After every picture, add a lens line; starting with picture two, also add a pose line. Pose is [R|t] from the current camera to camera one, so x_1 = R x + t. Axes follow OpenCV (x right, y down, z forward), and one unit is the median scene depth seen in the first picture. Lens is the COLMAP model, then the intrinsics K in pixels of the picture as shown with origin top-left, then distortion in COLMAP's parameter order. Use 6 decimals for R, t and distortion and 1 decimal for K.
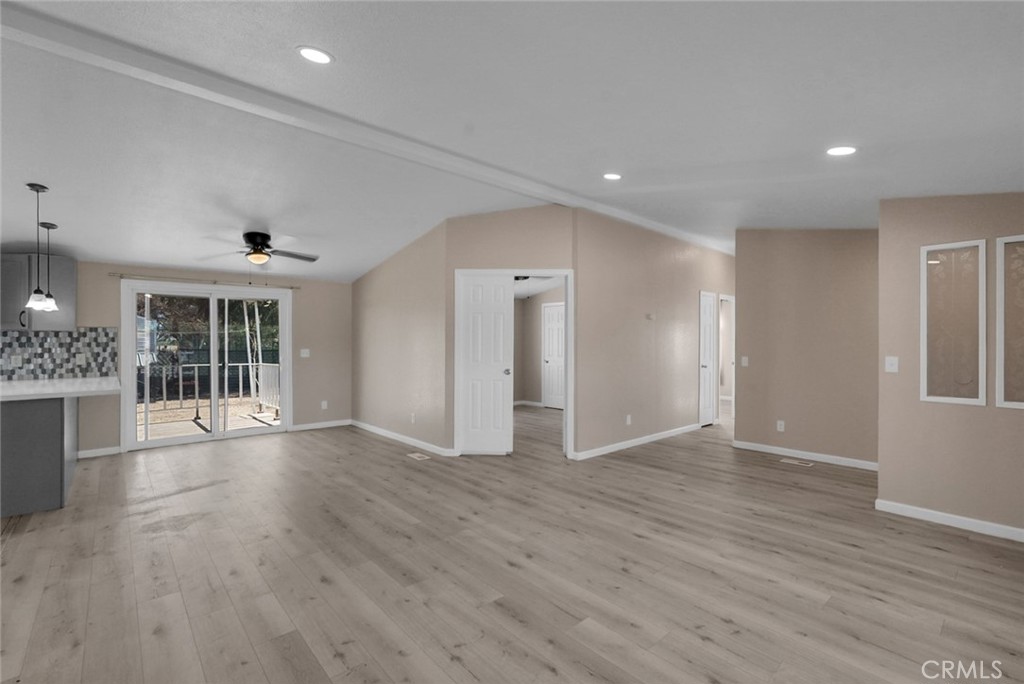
lens RADIAL K [[459.7, 0, 510.0], [0, 459.7, 344.6], [0, 0, 1]] dist [-0.008594, 0.000845]
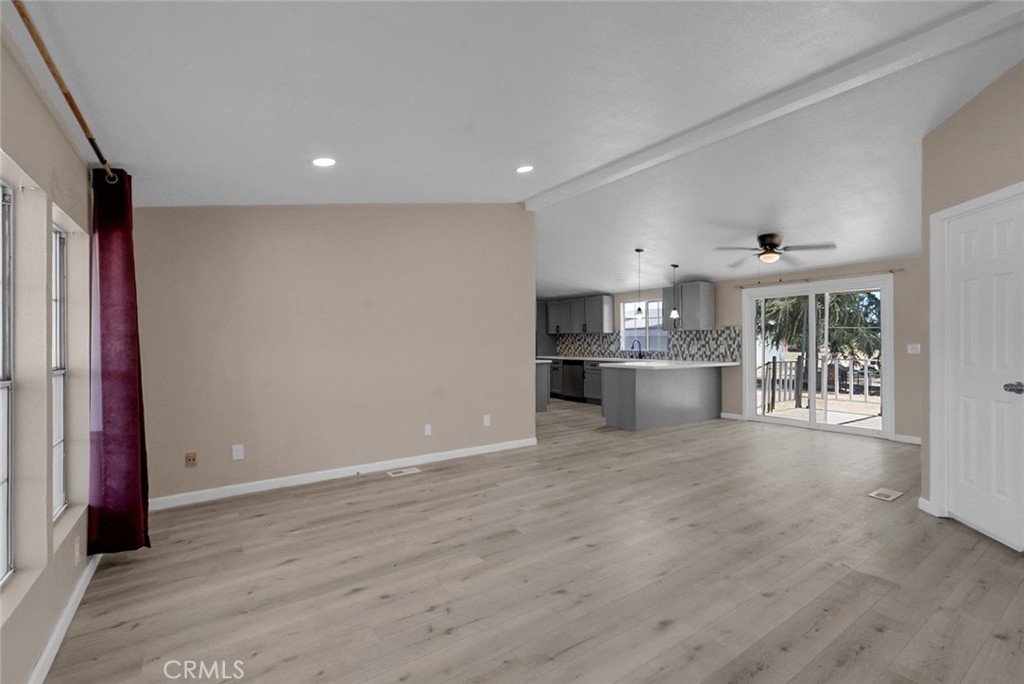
lens RADIAL K [[459.7, 0, 510.6], [0, 459.7, 340.4], [0, 0, 1]] dist [-0.008594, 0.000845]
pose [[-0.121951, -0.001110, -0.992536, 0.590412], [-0.002258, 0.999997, -0.000841, 0.007999], [0.992534, 0.002138, -0.121953, 0.528763]]
